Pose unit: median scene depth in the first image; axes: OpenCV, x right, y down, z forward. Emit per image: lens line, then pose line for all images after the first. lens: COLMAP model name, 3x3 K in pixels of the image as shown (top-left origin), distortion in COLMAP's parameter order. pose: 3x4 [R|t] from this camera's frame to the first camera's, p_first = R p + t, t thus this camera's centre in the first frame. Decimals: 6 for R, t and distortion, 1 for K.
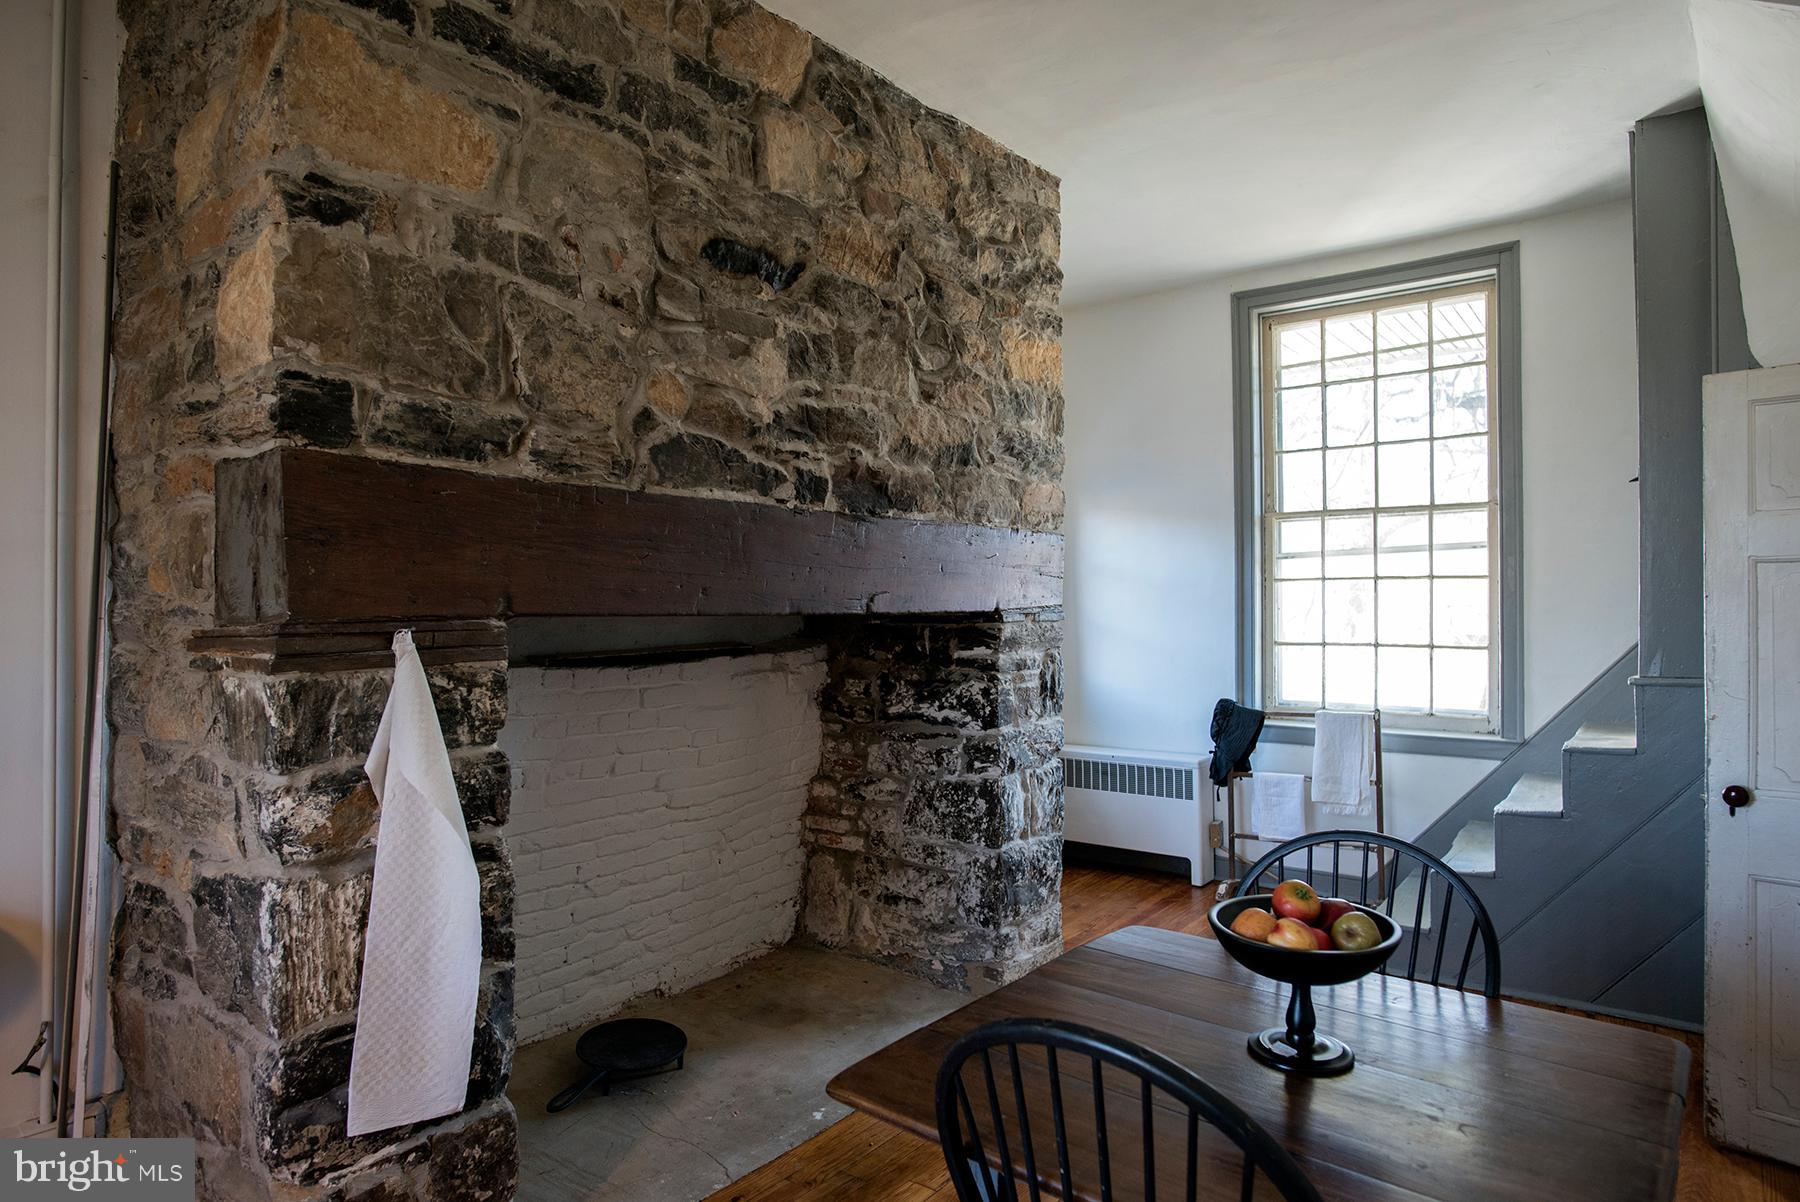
lens RADIAL K [[1042.0, 0, 902.6], [0, 1042.0, 603.4], [0, 0, 1]] dist [-0.041457, 0.020959]
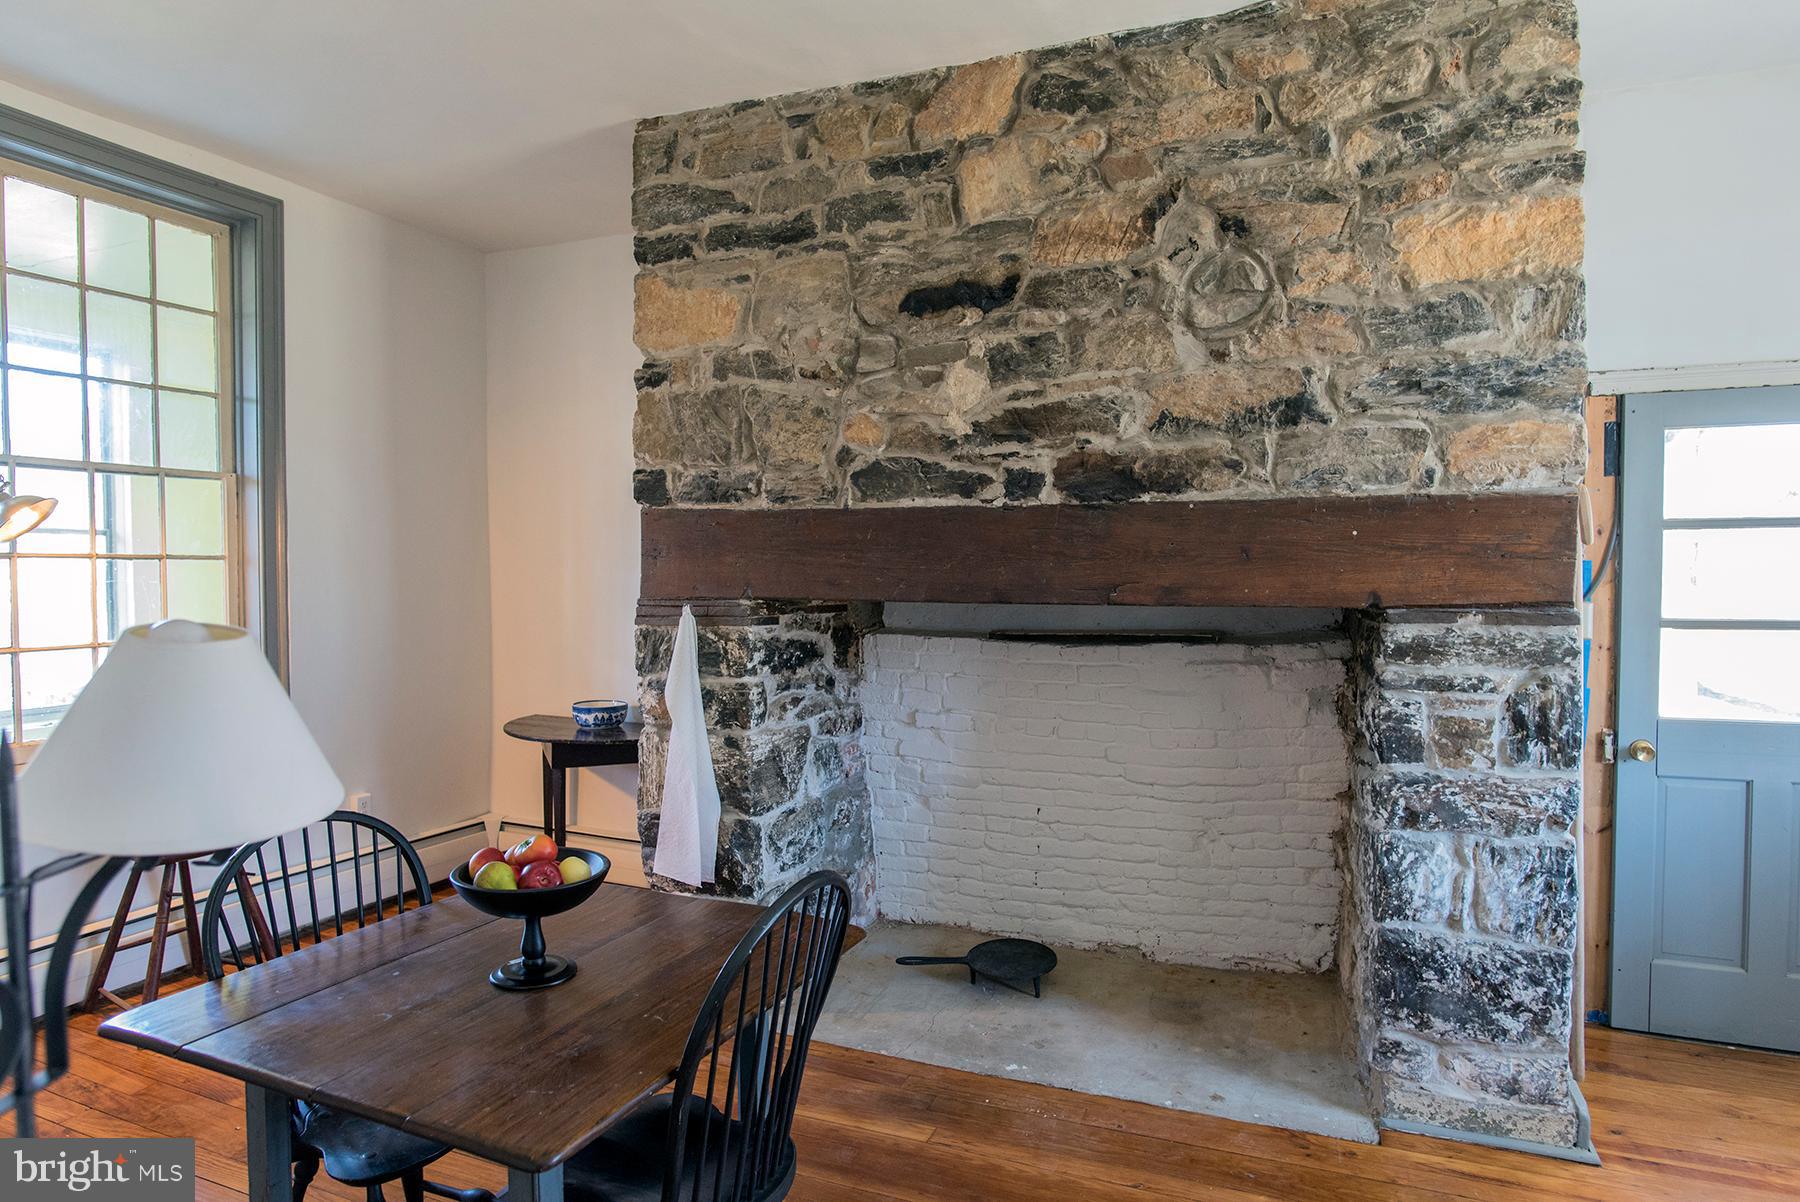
lens RADIAL K [[1042.0, 0, 902.6], [0, 1042.0, 603.4], [0, 0, 1]] dist [-0.041457, 0.020959]
pose [[0.274910, 0.029486, -0.961018, 0.956759], [-0.003140, 0.999552, 0.029770, -0.022250], [0.961465, -0.005167, 0.274879, 0.624556]]
